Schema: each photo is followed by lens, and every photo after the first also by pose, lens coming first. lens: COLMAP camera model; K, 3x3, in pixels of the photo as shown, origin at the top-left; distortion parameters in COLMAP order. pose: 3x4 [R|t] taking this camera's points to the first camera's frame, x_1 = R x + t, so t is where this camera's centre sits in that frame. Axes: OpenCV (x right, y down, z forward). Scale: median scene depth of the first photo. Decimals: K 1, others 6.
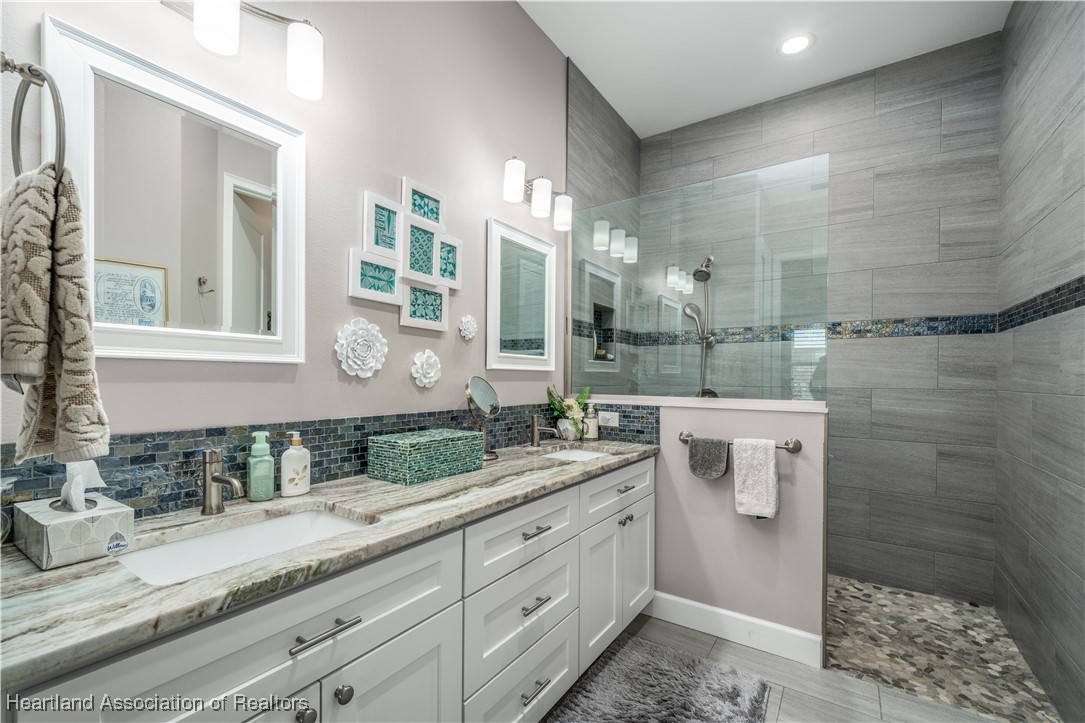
lens RADIAL K [[453.0, 0, 543.4], [0, 453.0, 379.5], [0, 0, 1]] dist [0.000177, 0.000004]
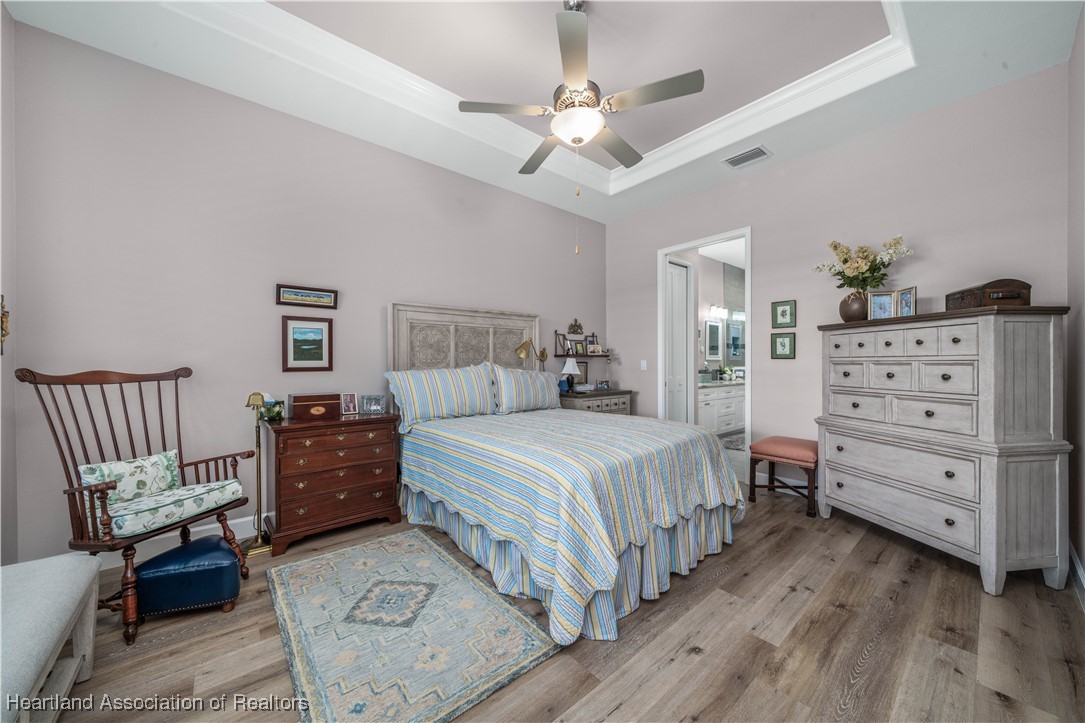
lens RADIAL K [[394.6, 0, 537.5], [0, 394.6, 364.5], [0, 0, 1]] dist [-0.003069, -0.000121]
pose [[0.959328, -0.005567, -0.282240, -0.459106], [0.006781, 0.999971, 0.003326, -0.002111], [0.282213, -0.005104, 0.959338, -2.188654]]
